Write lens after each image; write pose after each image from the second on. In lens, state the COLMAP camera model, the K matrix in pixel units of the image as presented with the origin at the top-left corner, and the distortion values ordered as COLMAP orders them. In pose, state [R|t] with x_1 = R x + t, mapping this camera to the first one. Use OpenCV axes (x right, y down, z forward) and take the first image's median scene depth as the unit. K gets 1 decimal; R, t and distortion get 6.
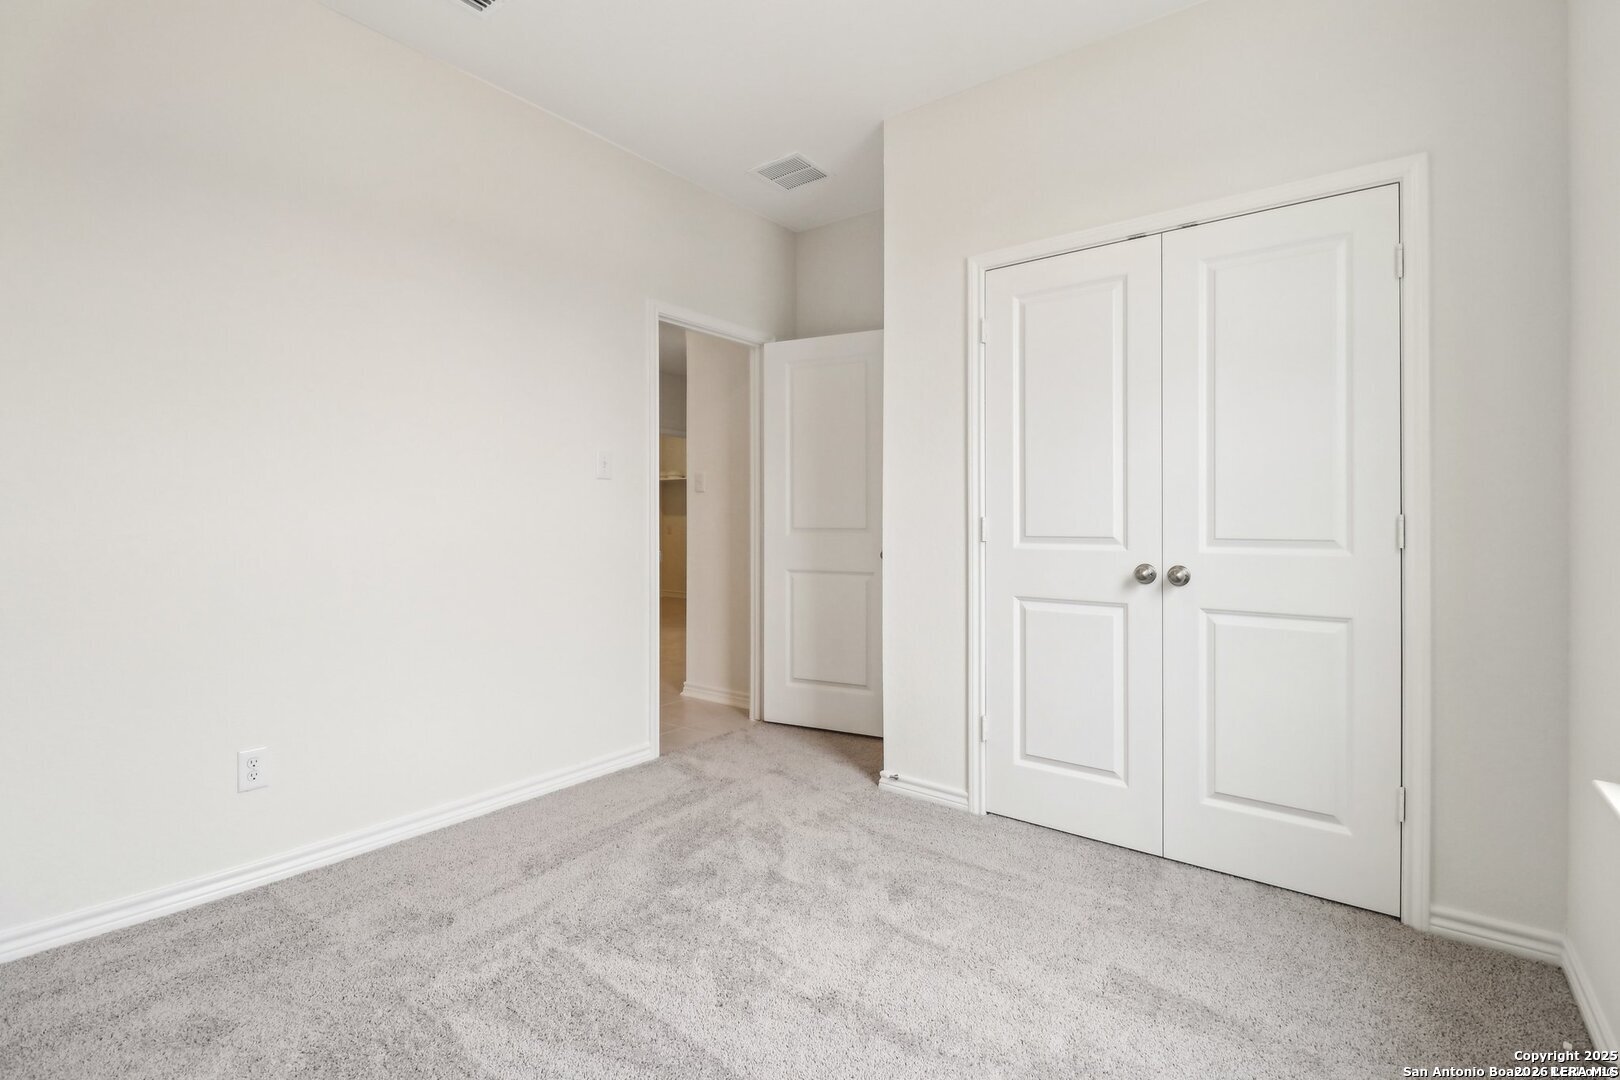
lens RADIAL K [[767.4, 0, 803.5], [0, 767.4, 525.1], [0, 0, 1]] dist [-0.008654, 0.002740]
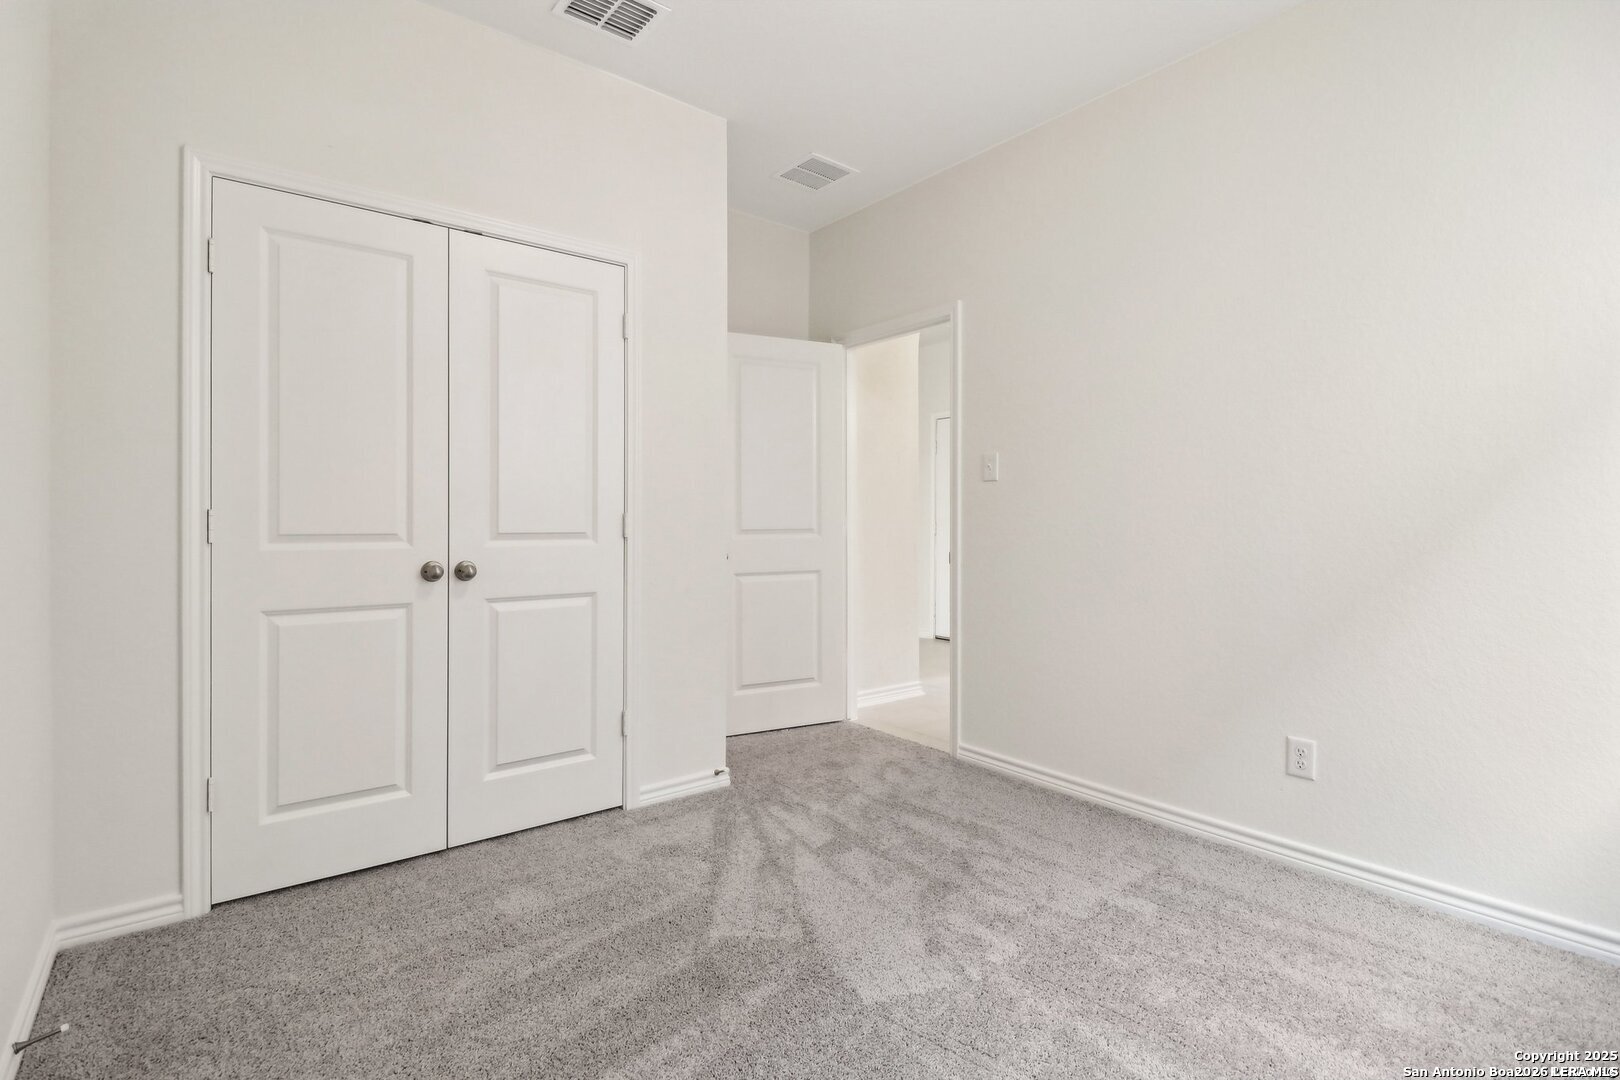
lens RADIAL K [[767.4, 0, 798.7], [0, 767.4, 533.5], [0, 0, 1]] dist [-0.008654, 0.002740]
pose [[0.222390, -0.019863, 0.974755, -0.394139], [0.001591, 0.999799, 0.020010, -0.002476], [-0.974956, -0.002899, 0.222377, 0.315728]]
